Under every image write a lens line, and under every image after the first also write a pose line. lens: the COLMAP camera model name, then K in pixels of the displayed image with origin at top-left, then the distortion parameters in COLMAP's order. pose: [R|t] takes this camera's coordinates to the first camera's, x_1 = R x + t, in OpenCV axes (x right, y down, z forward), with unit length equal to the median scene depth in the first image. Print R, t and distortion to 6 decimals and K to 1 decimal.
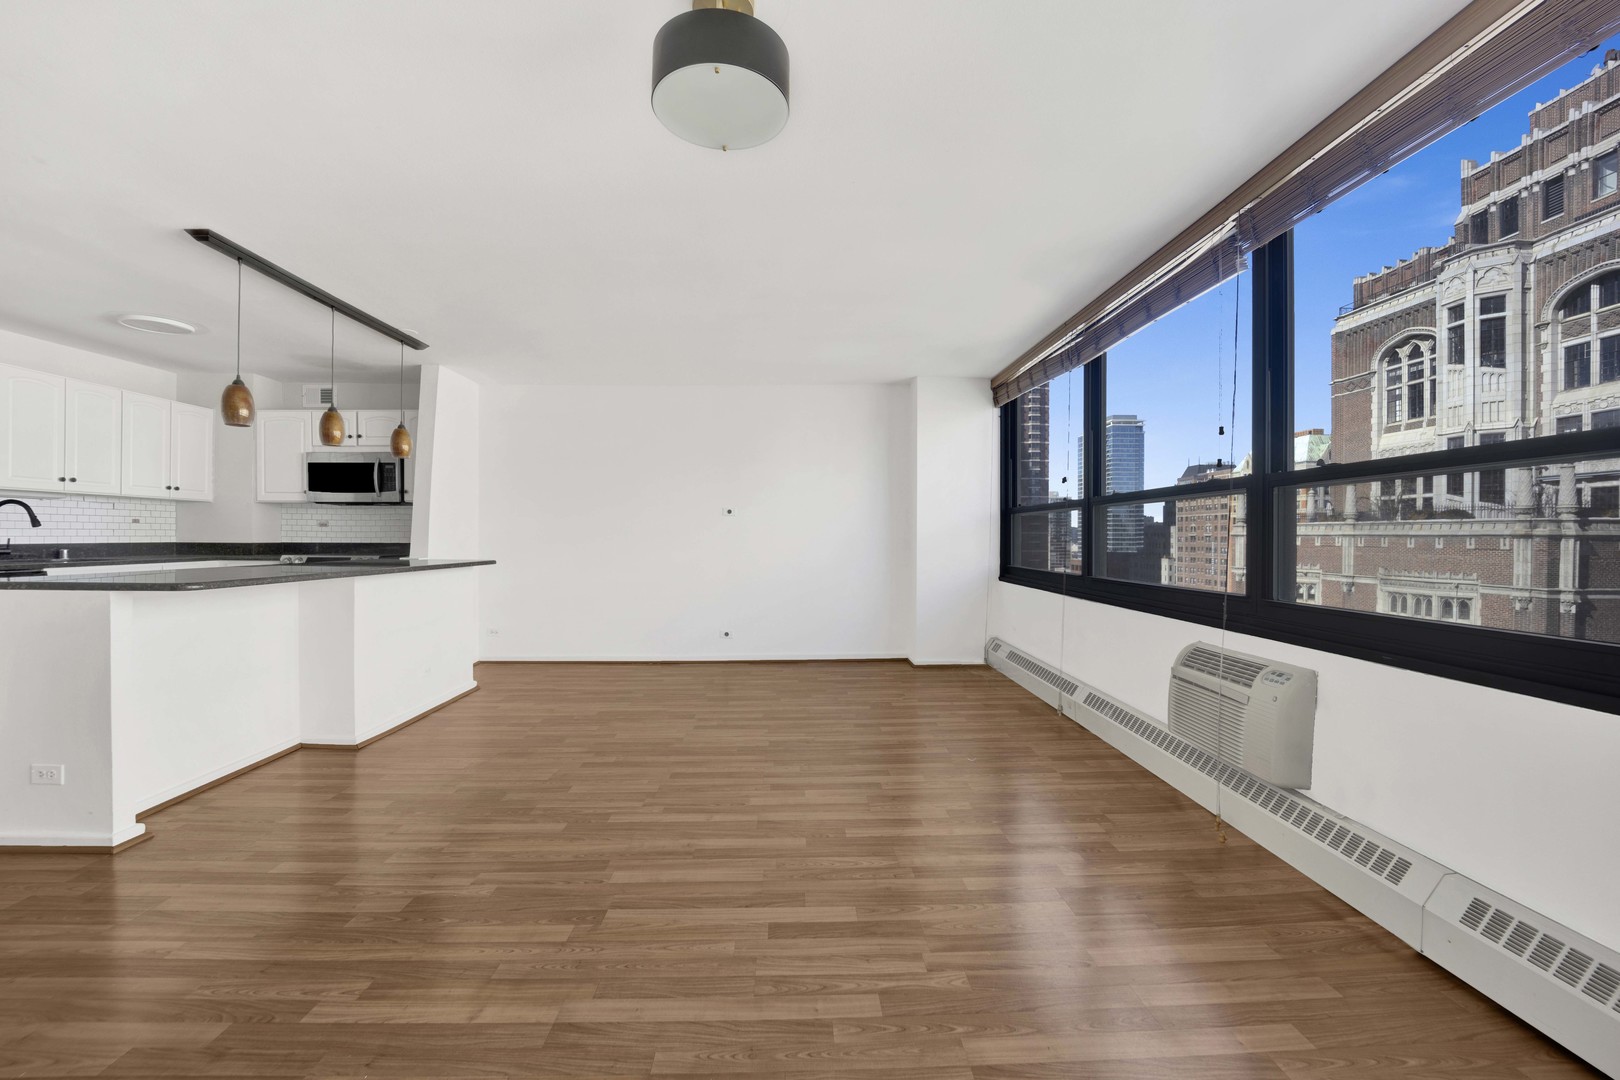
lens RADIAL K [[664.5, 0, 789.2], [0, 664.5, 541.2], [0, 0, 1]] dist [-0.020021, -0.000103]
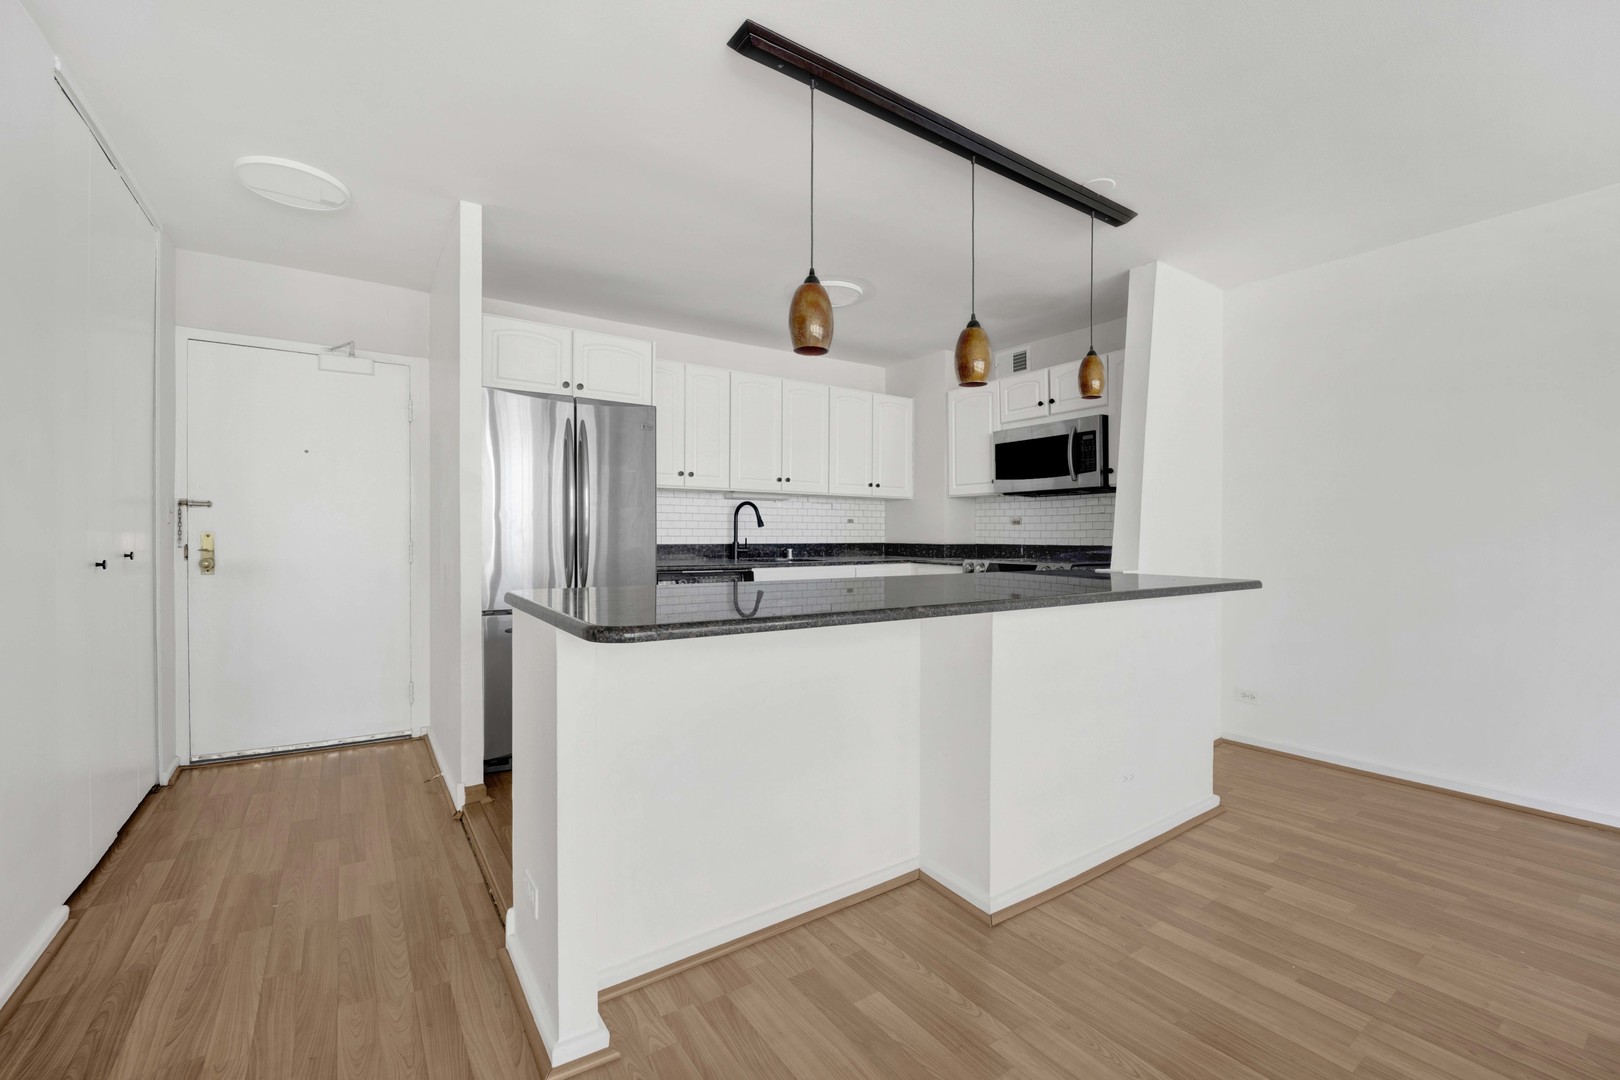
lens RADIAL K [[674.4, 0, 806.3], [0, 674.4, 540.0], [0, 0, 1]] dist [-0.020686, 0.000343]
pose [[0.552836, 0.003452, -0.833283, -0.199267], [-0.006649, 0.999978, -0.000269, -0.001561], [0.833263, 0.005689, 0.552847, 0.402331]]
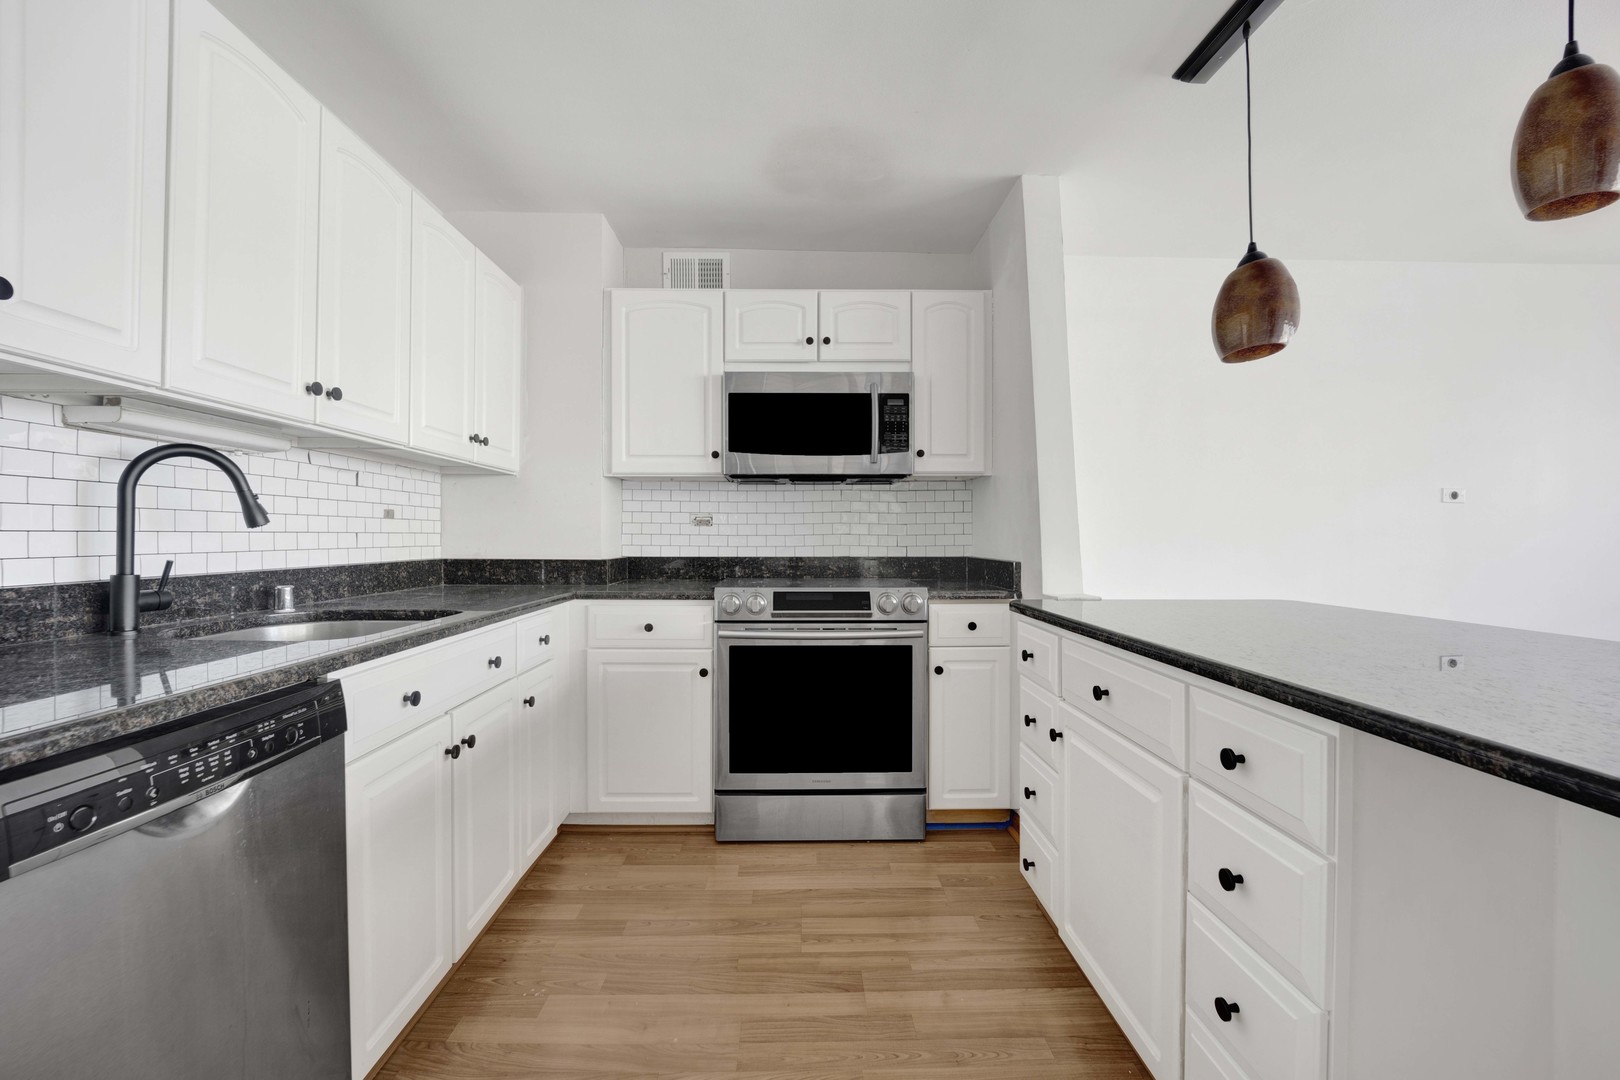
lens RADIAL K [[685.1, 0, 816.2], [0, 685.1, 539.7], [0, 0, 1]] dist [-0.021543, -0.000094]
pose [[0.999866, -0.004163, 0.015847, -0.761813], [0.004223, 0.999984, -0.003710, -0.010823], [-0.015831, 0.003777, 0.999868, 0.559367]]
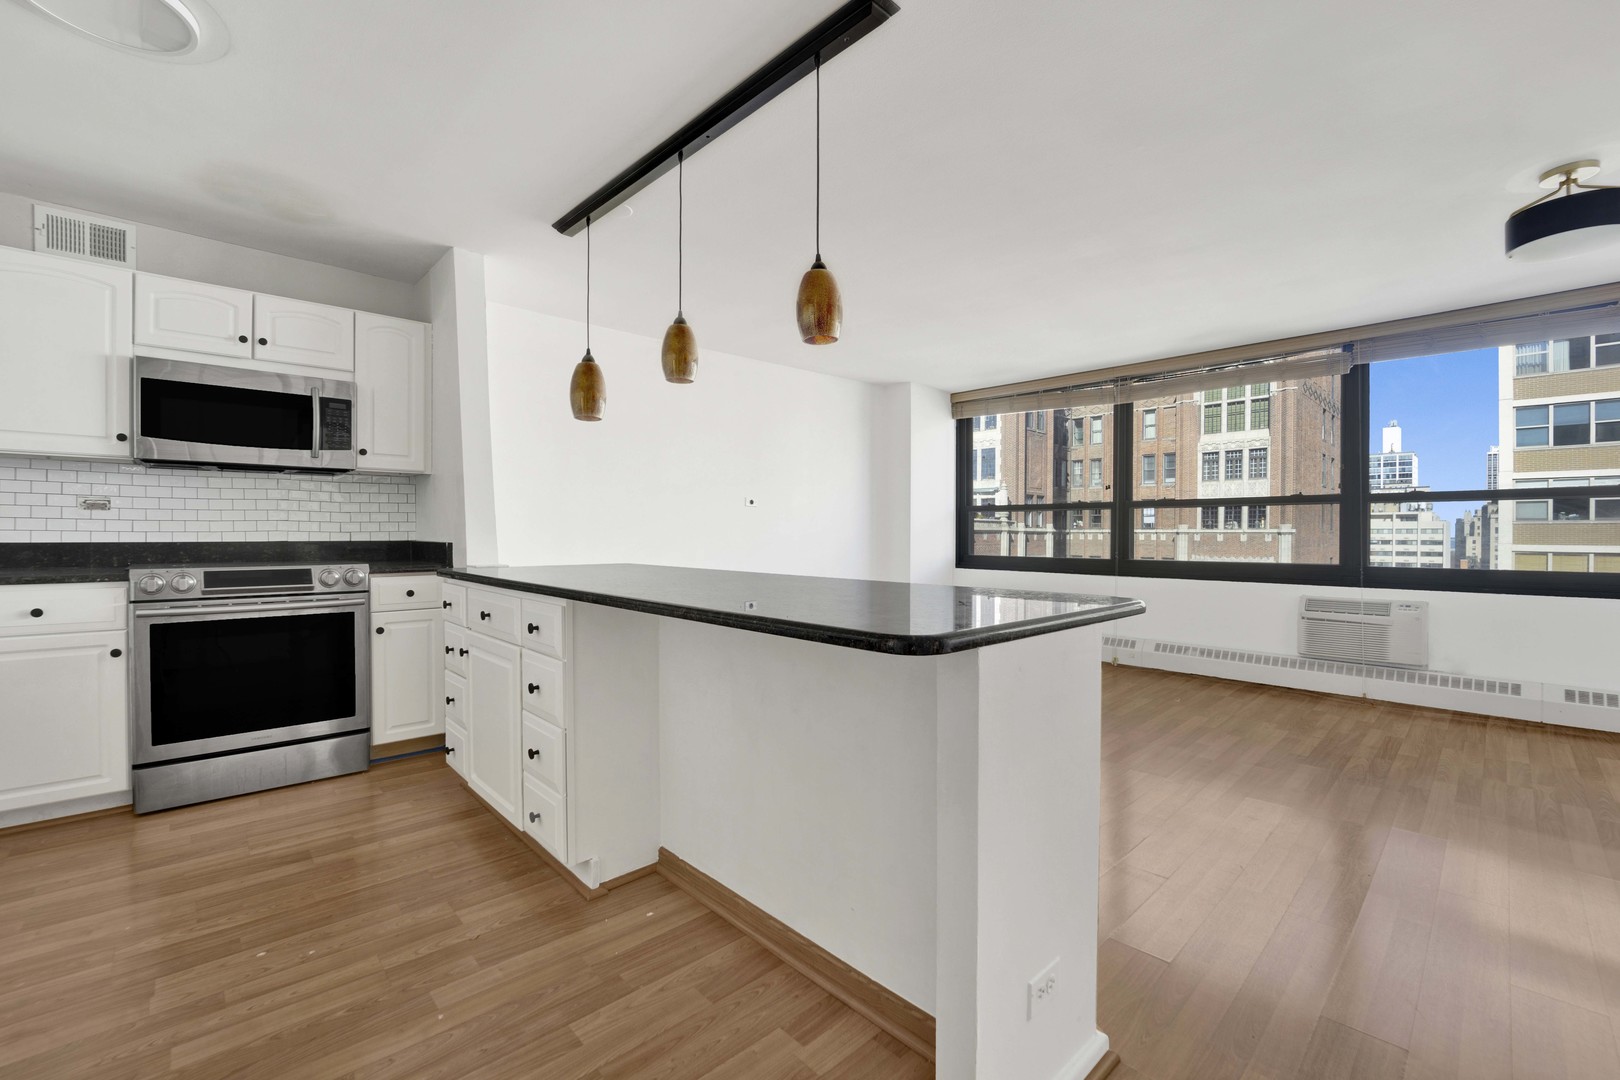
lens RADIAL K [[674.4, 0, 806.3], [0, 674.4, 540.0], [0, 0, 1]] dist [-0.020686, 0.000343]
pose [[0.740116, -0.008799, 0.672422, -0.785403], [0.004762, 0.999958, 0.007844, -0.001171], [-0.672463, -0.002603, 0.740127, 0.347893]]
